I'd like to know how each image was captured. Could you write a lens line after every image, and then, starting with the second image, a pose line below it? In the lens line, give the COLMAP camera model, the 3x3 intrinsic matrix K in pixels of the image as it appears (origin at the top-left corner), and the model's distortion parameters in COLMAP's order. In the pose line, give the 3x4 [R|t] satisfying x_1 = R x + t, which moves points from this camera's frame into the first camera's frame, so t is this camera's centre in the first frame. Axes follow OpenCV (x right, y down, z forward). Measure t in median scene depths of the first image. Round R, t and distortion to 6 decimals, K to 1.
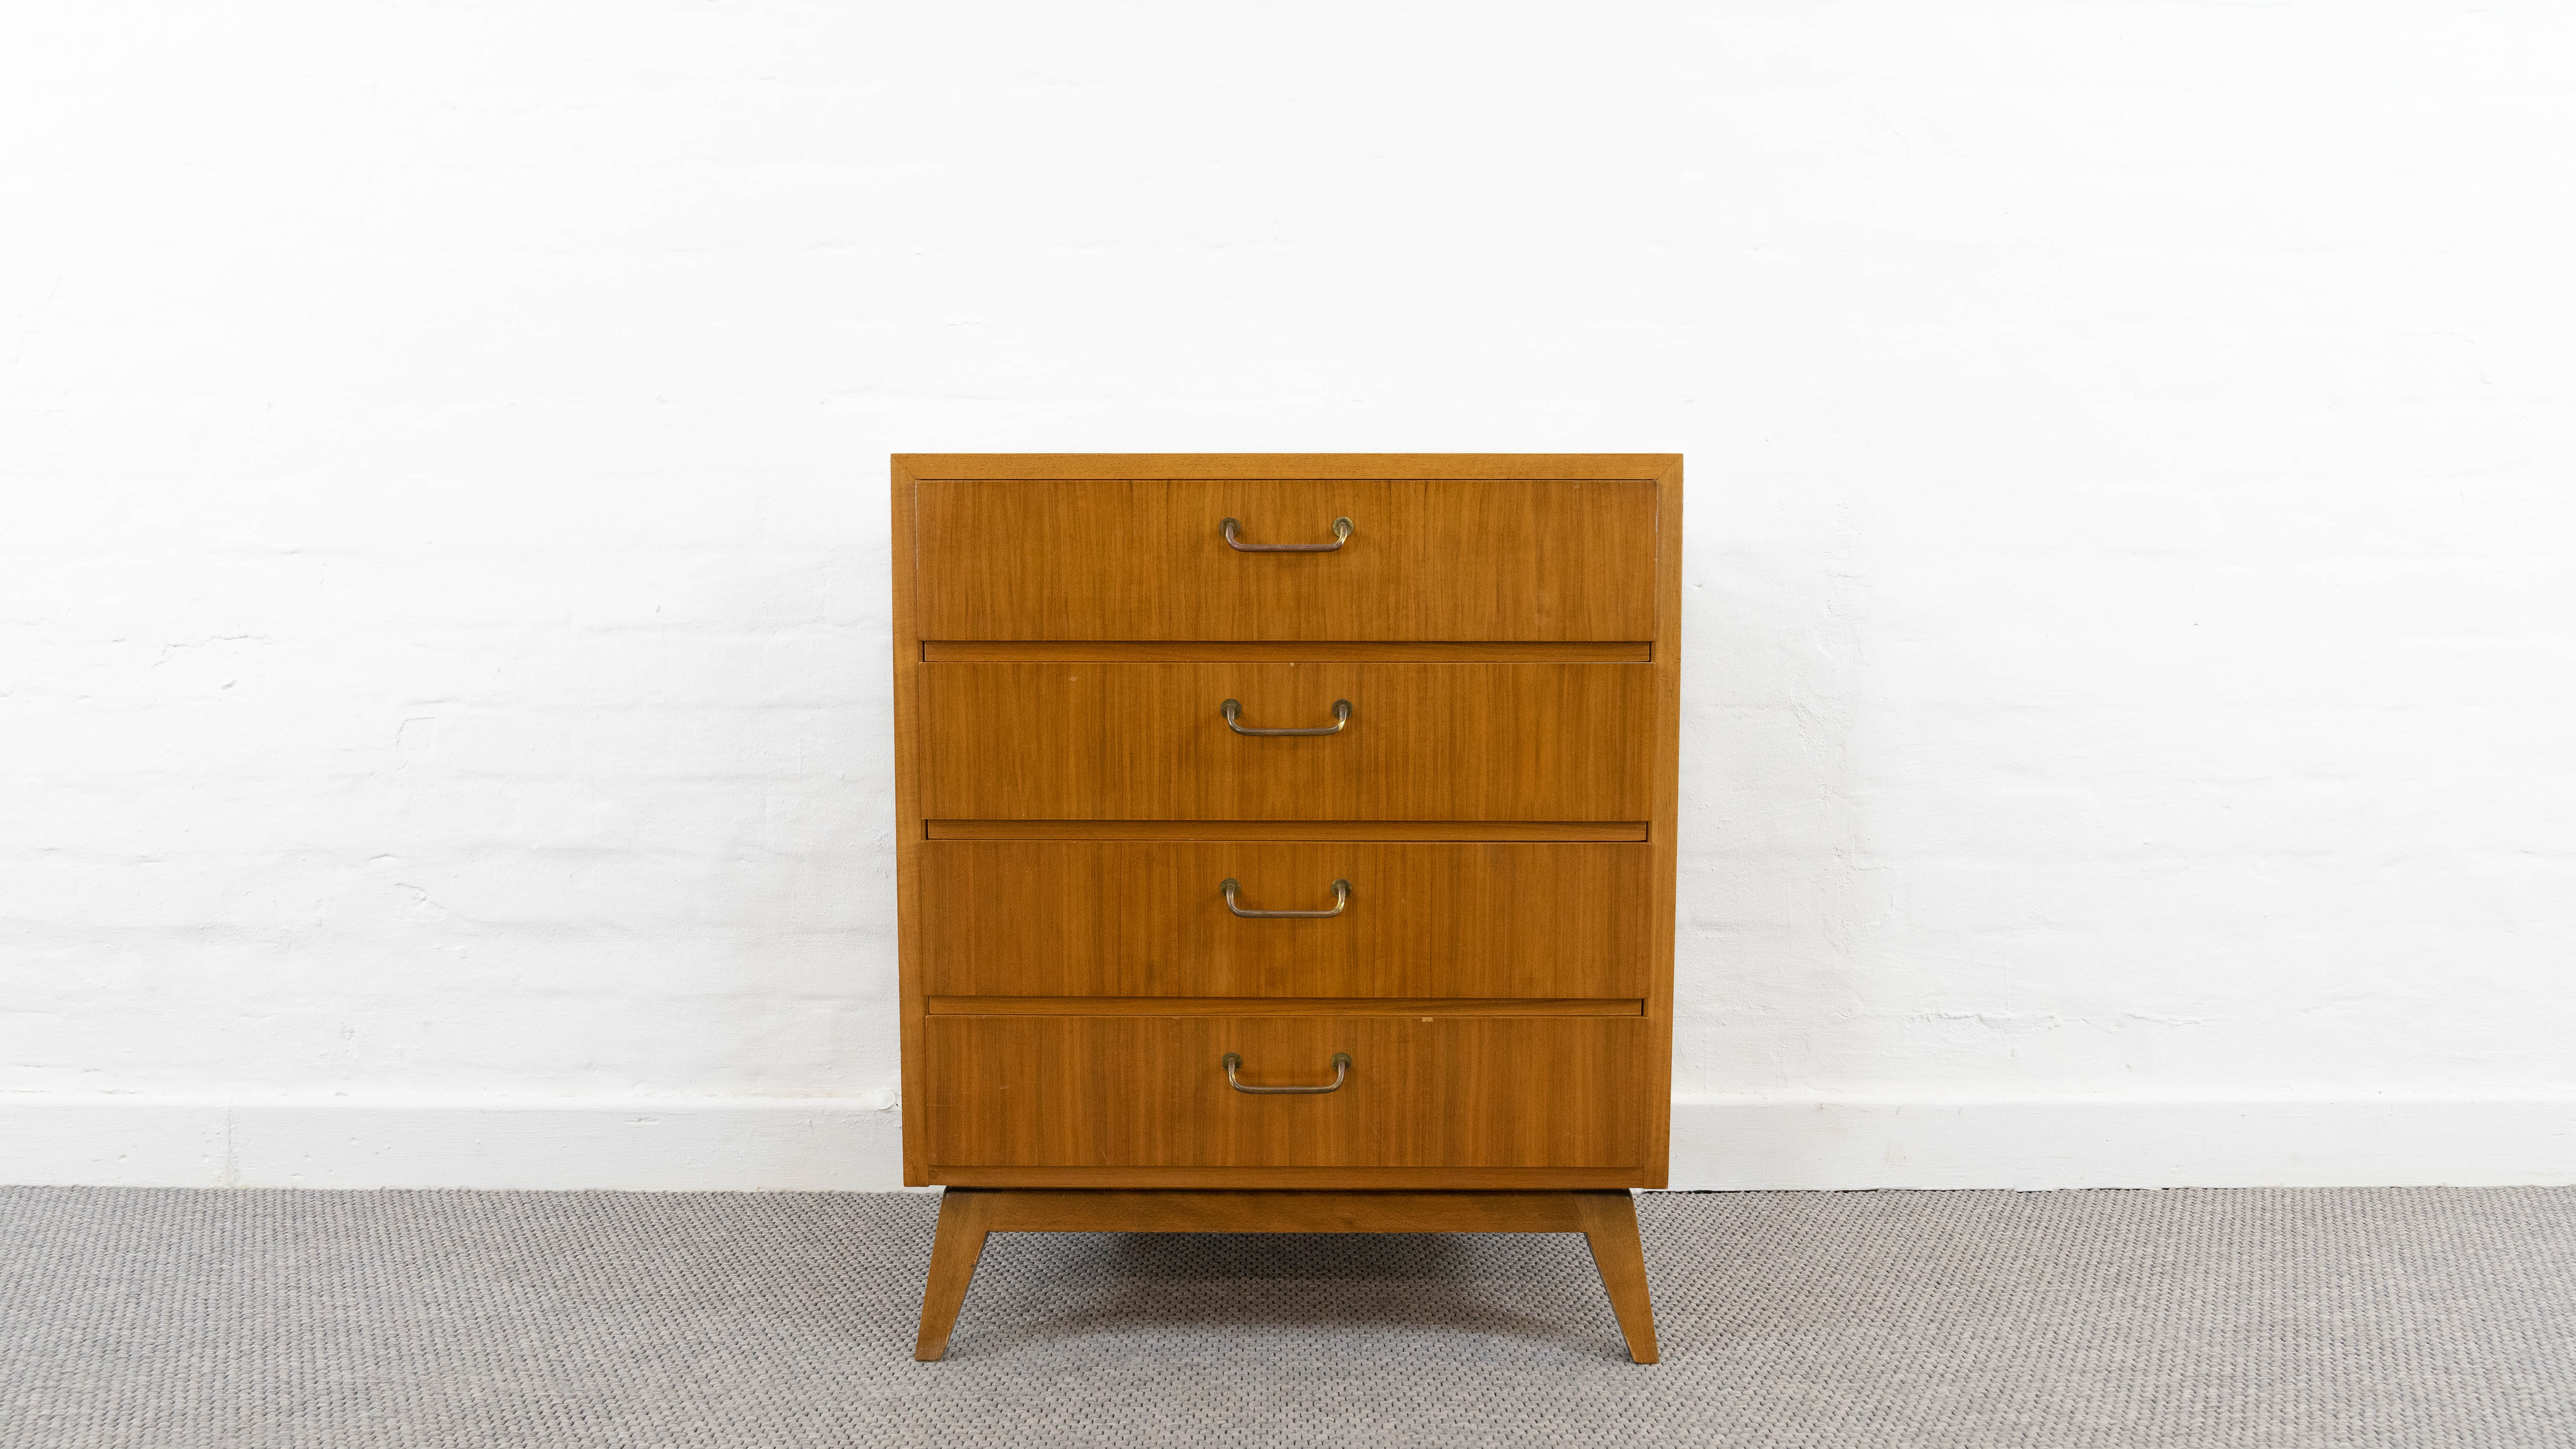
lens RADIAL K [[1752.4, 0, 1288.2], [0, 1752.4, 728.0], [0, 0, 1]] dist [-0.031227, 0.000502]
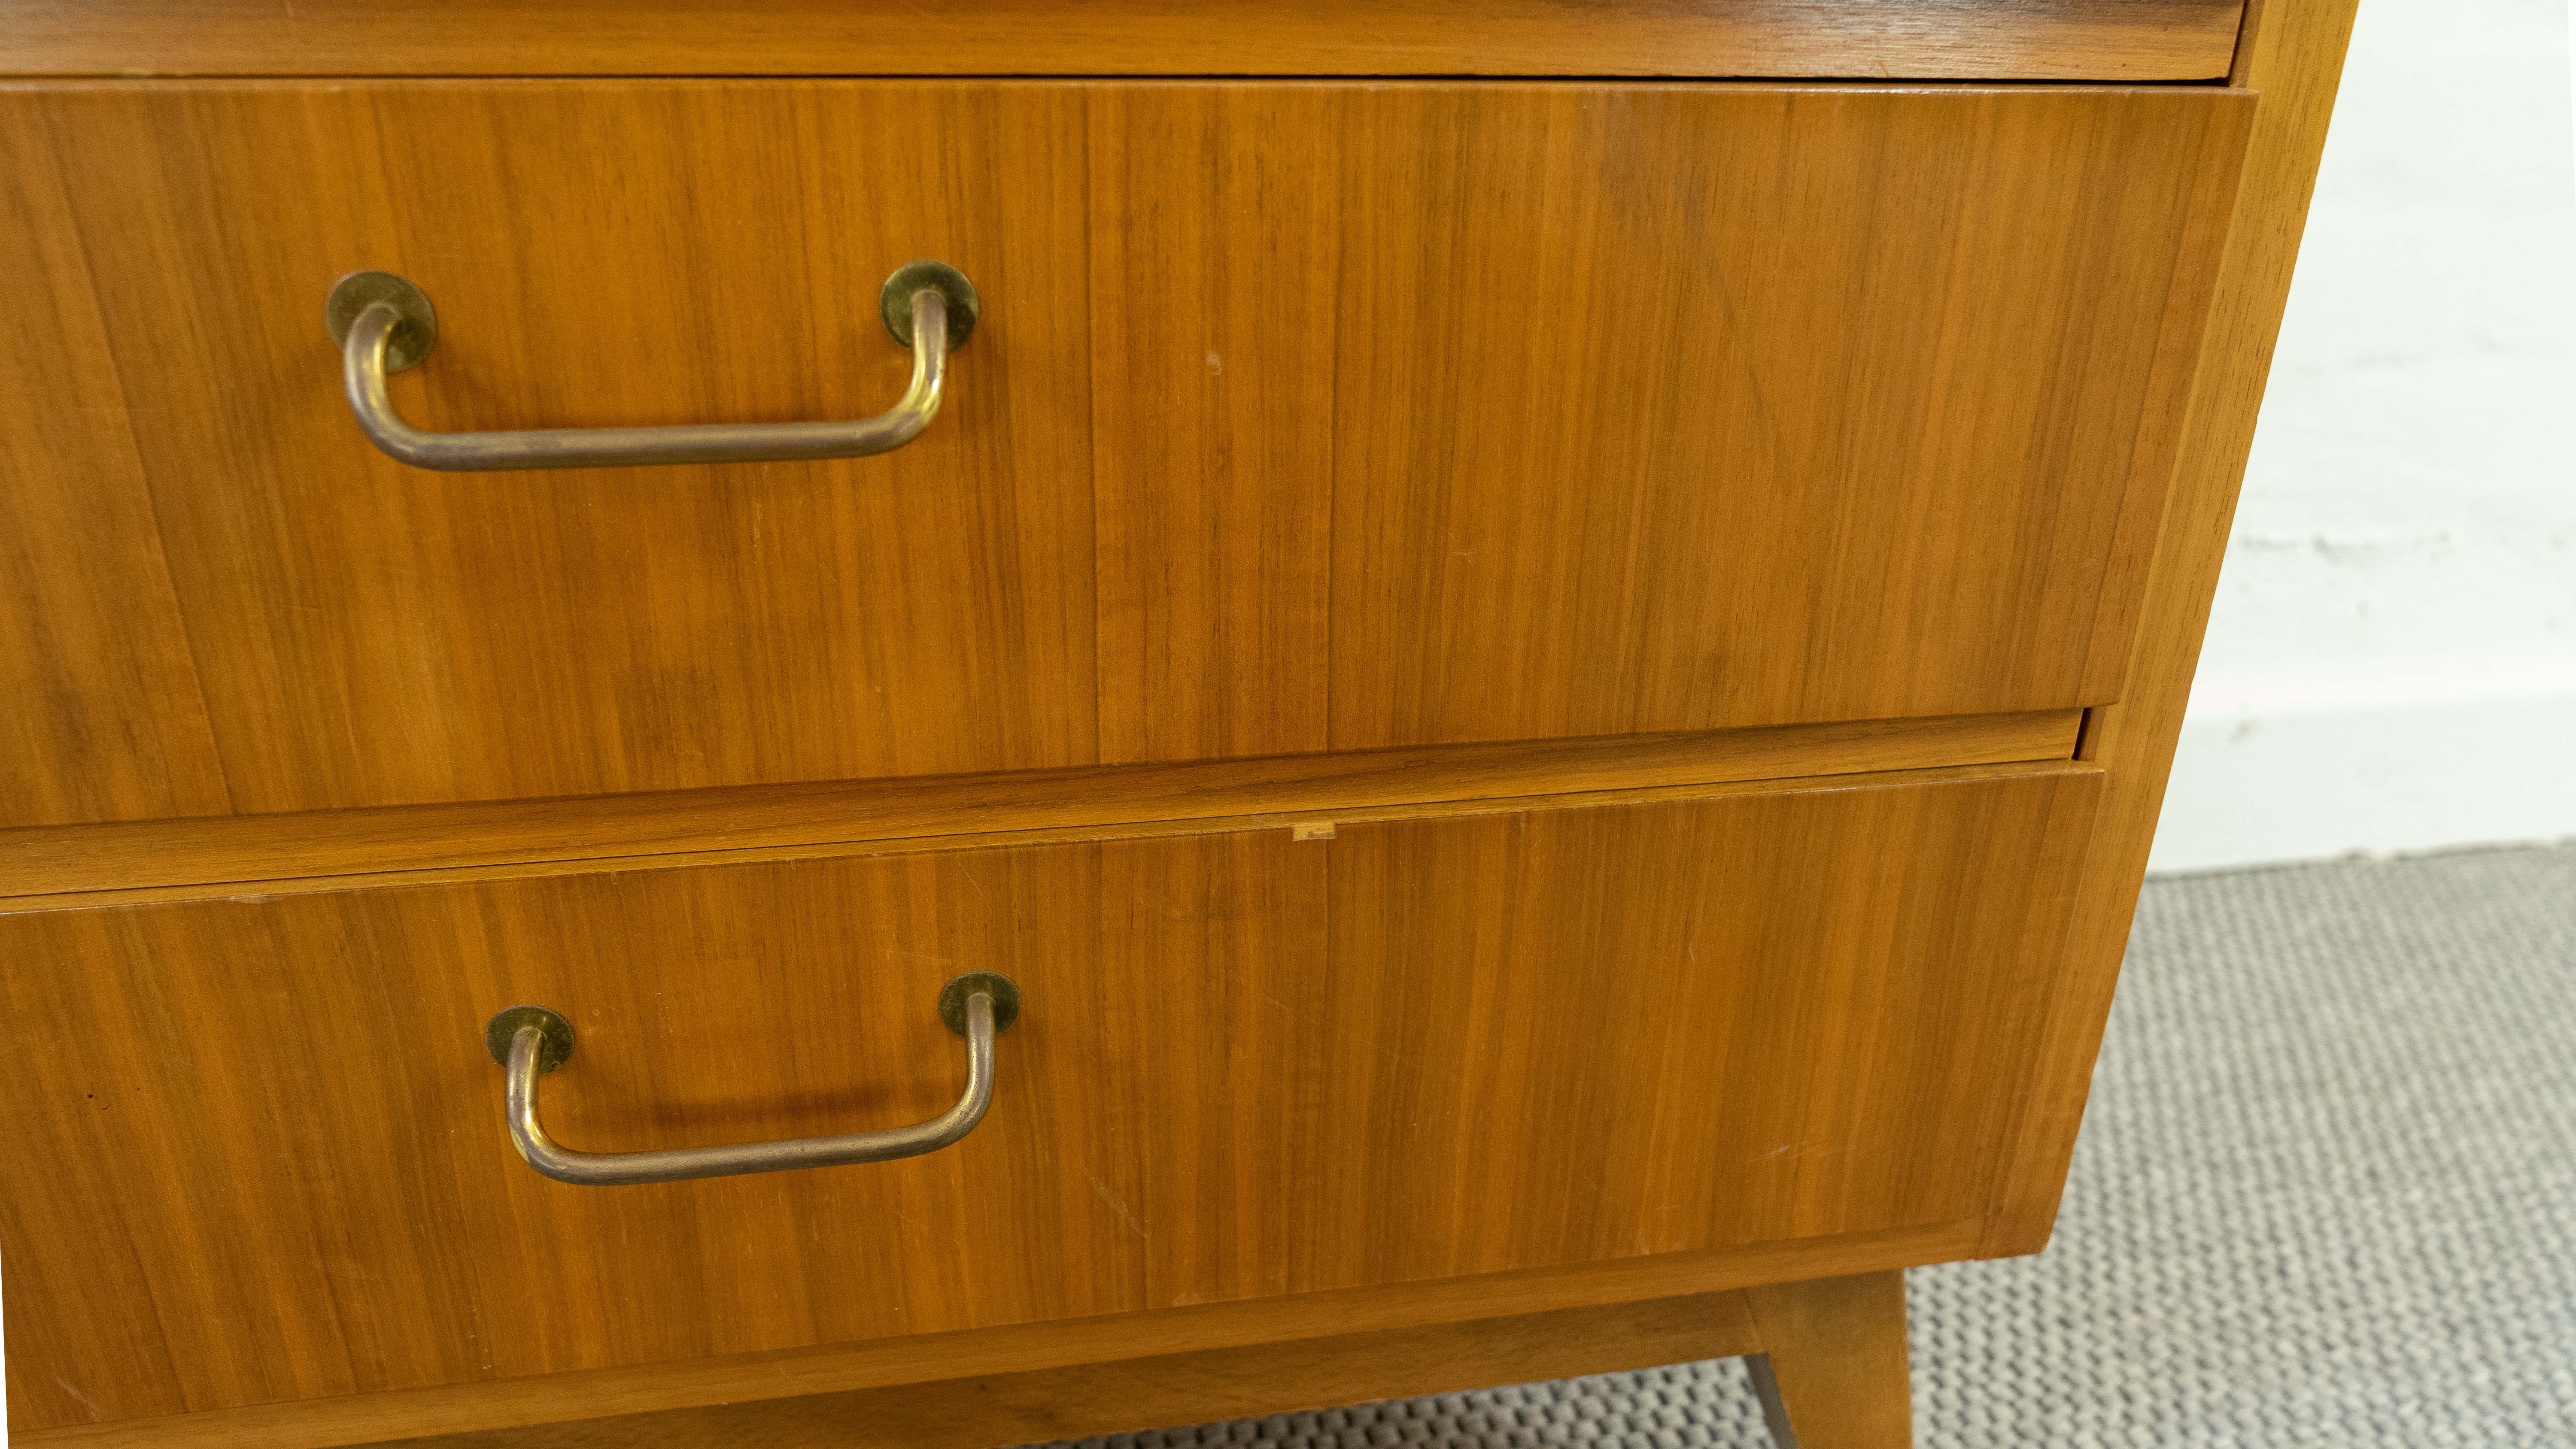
lens RADIAL K [[1742.3, 0, 1292.8], [0, 1742.3, 717.7], [0, 0, 1]] dist [-0.036732, 0.026462]
pose [[0.983739, -0.060648, 0.169056, 0.035167], [0.001024, 0.943141, 0.332393, 0.067971], [-0.179603, -0.326814, 0.927866, 0.775929]]
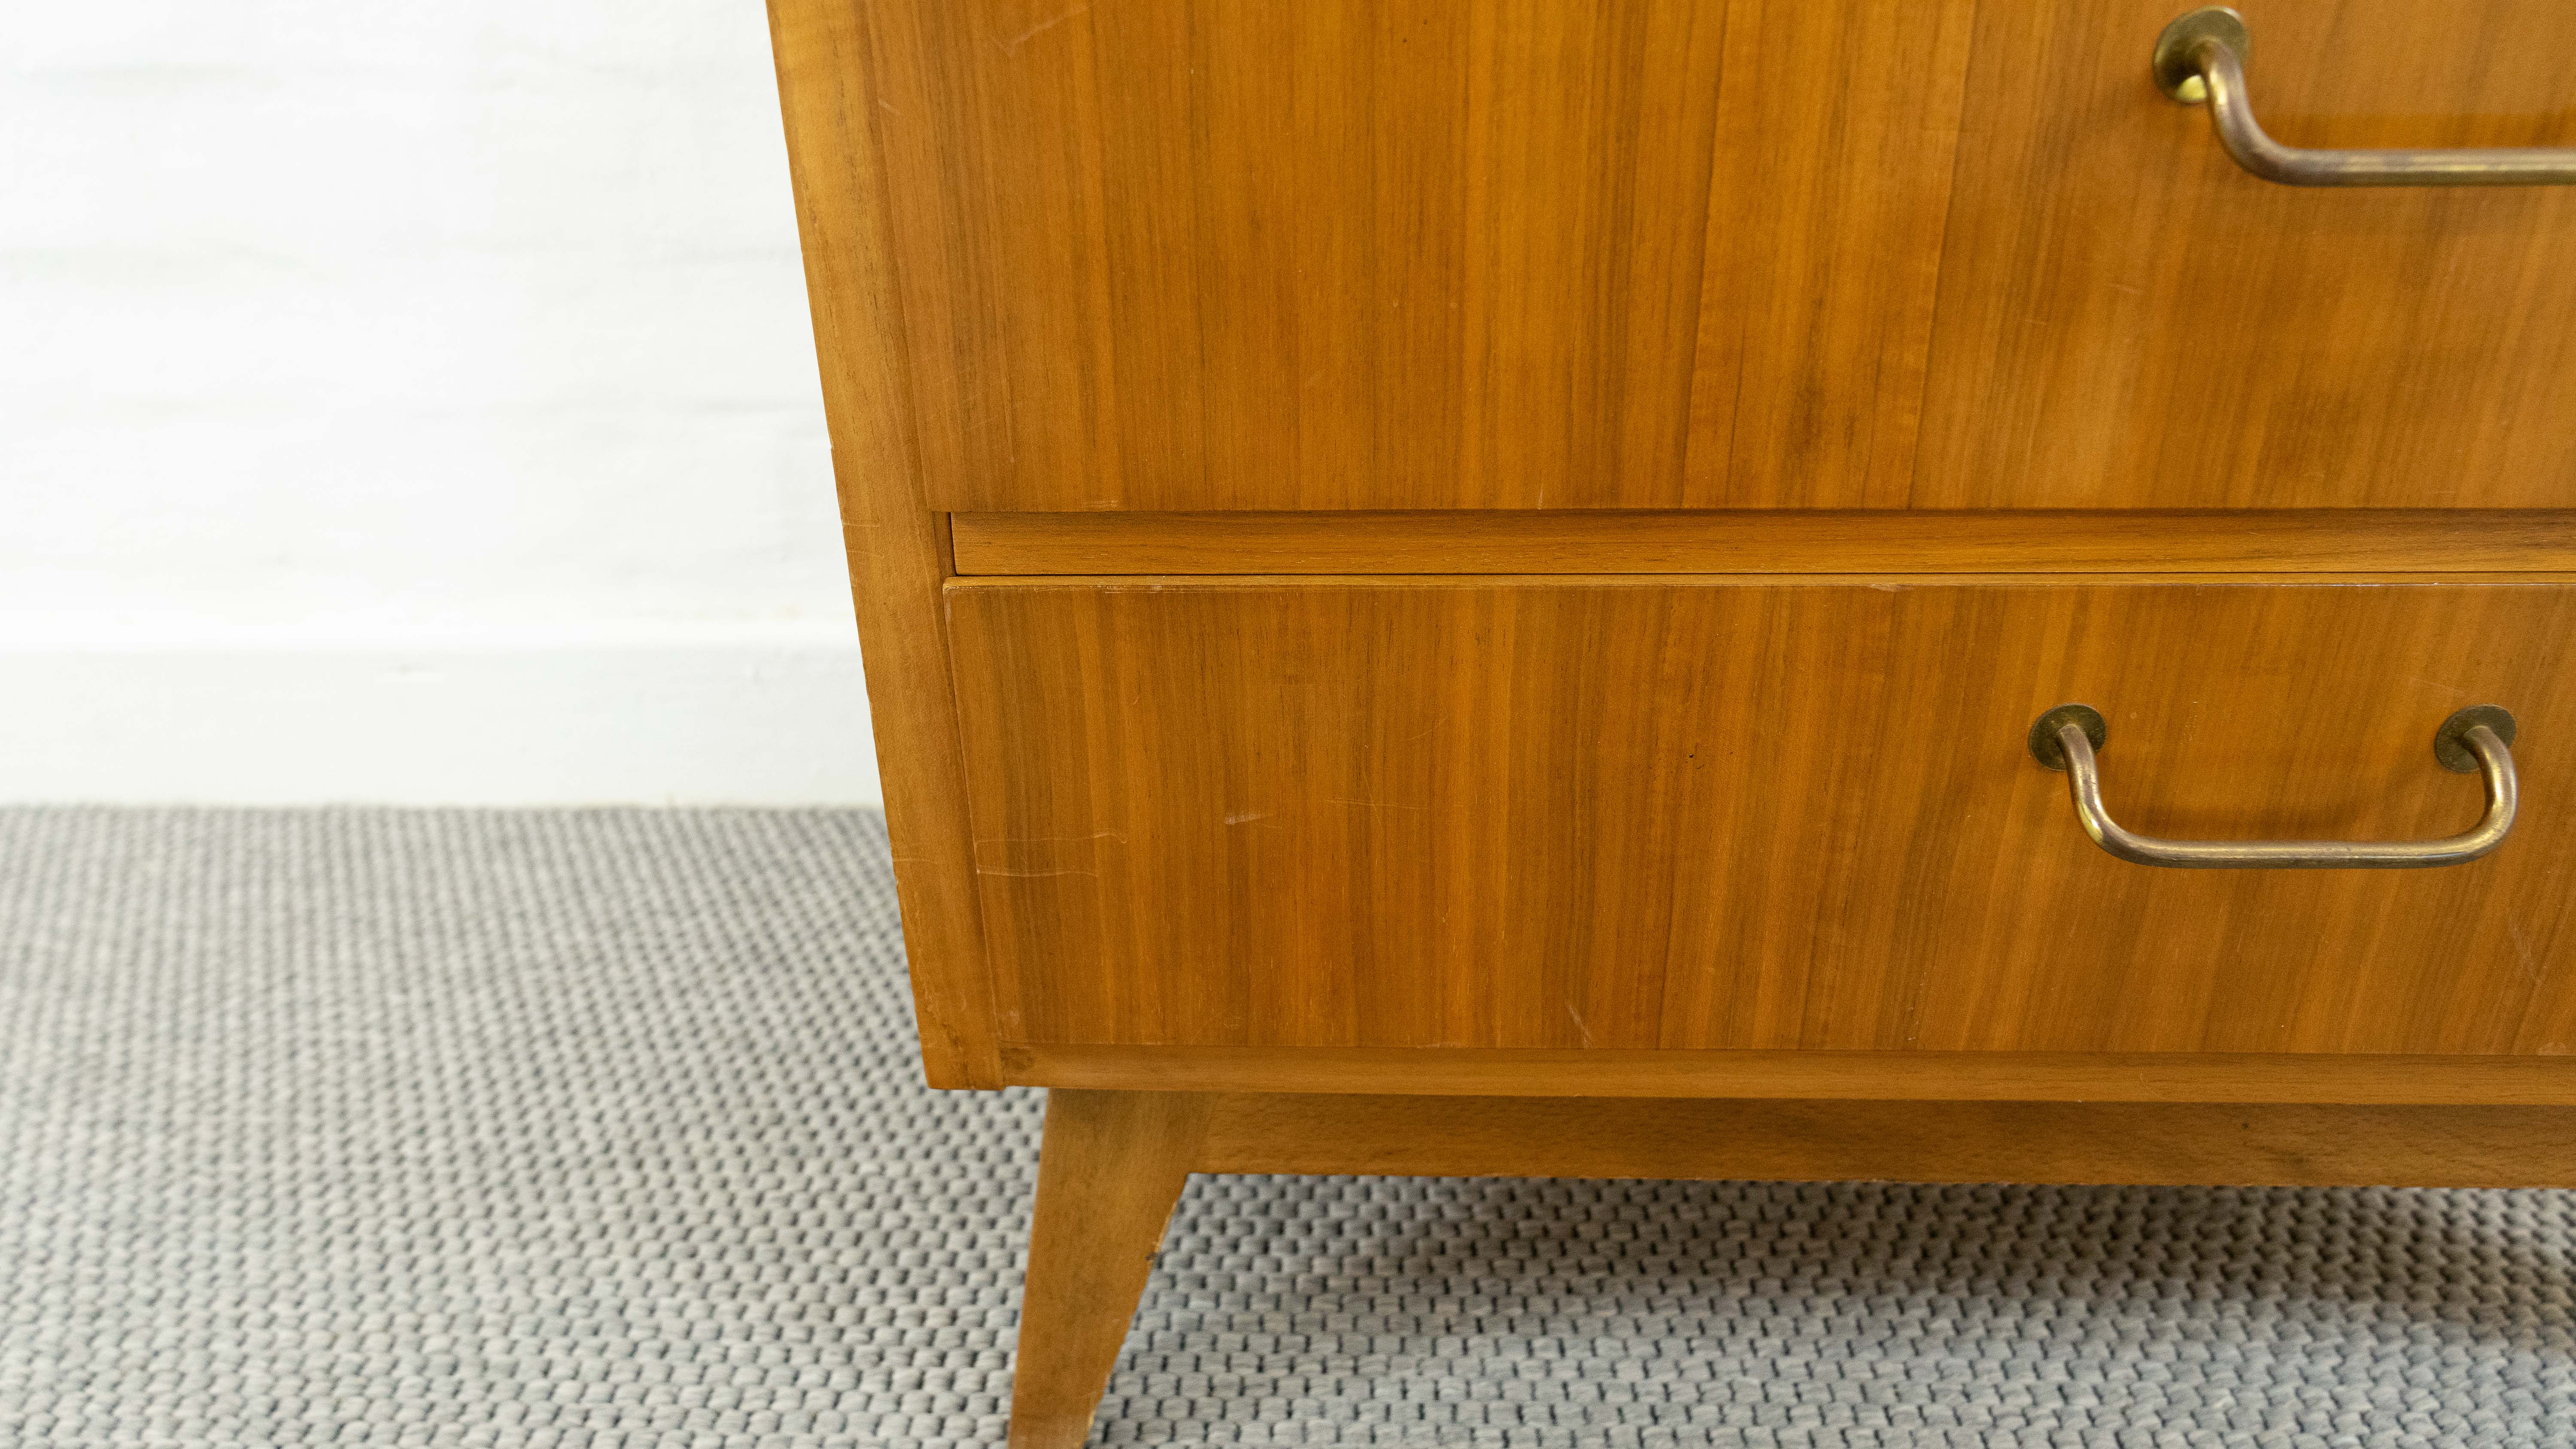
lens RADIAL K [[1742.3, 0, 1289.9], [0, 1742.3, 721.8], [0, 0, 1]] dist [-0.036732, 0.026462]
pose [[0.998956, -0.003077, -0.045571, -0.142605], [0.020016, 0.926314, 0.376220, 0.084906], [0.041056, -0.376740, 0.925409, 0.750789]]
